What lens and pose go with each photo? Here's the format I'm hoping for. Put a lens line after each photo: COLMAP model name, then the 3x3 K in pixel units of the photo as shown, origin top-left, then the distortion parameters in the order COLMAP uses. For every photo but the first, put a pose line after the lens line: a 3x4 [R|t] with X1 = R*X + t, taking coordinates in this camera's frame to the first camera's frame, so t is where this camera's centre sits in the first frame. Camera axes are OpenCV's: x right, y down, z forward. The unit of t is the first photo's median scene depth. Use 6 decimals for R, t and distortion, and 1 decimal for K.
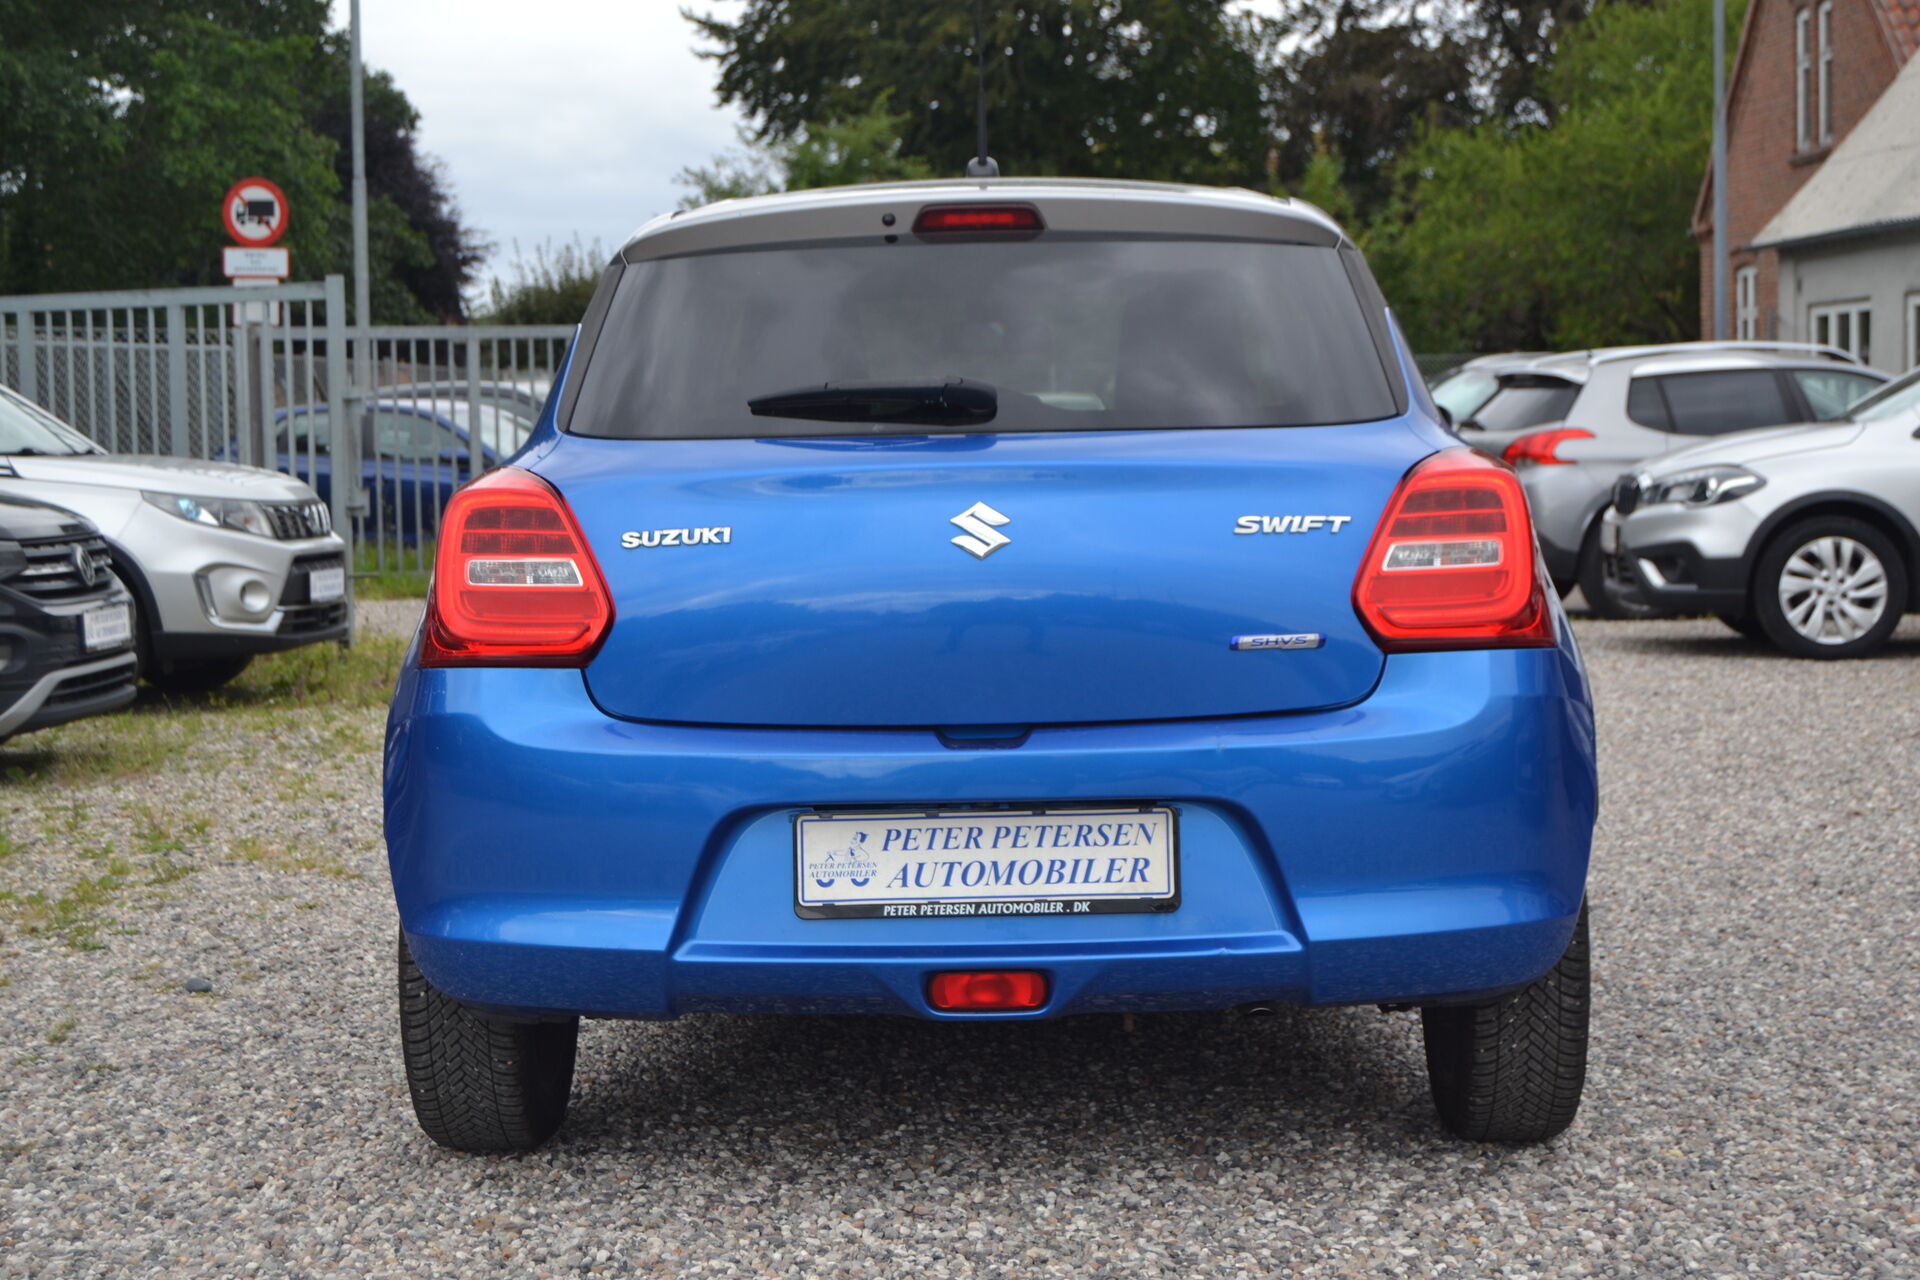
lens RADIAL K [[3164.8, 0, 960.0], [0, 3164.8, 640.0], [0, 0, 1]] dist [-0.038001, -0.093523]
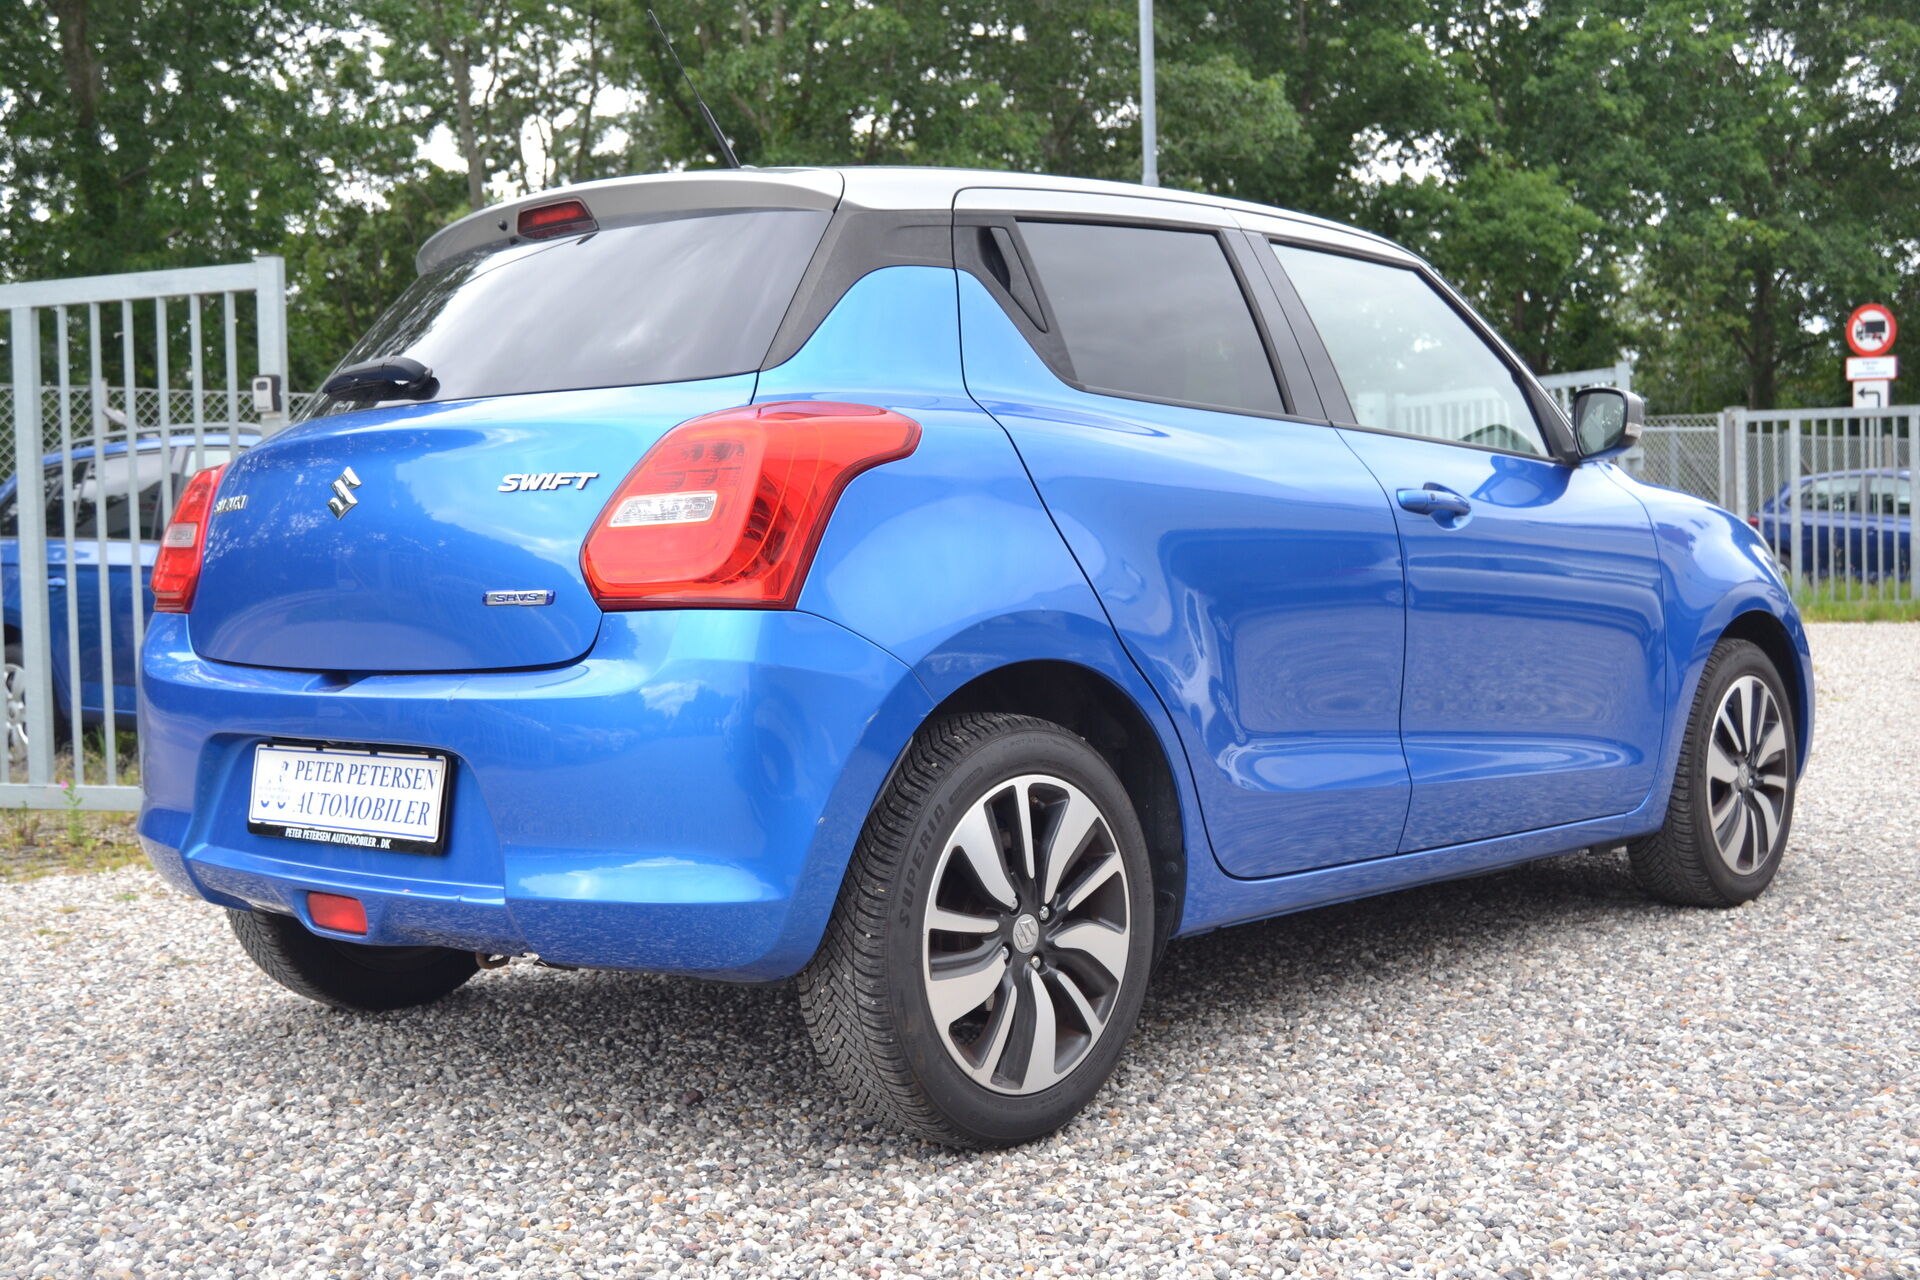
lens RADIAL K [[2169.8, 0, 960.0], [0, 2169.8, 640.0], [0, 0, 1]] dist [-0.012579, 0.020311]
pose [[0.753038, 0.023818, -0.657545, 0.658726], [-0.028715, 0.999582, 0.003322, 0.007667], [0.657350, 0.016380, 0.753408, 0.571698]]
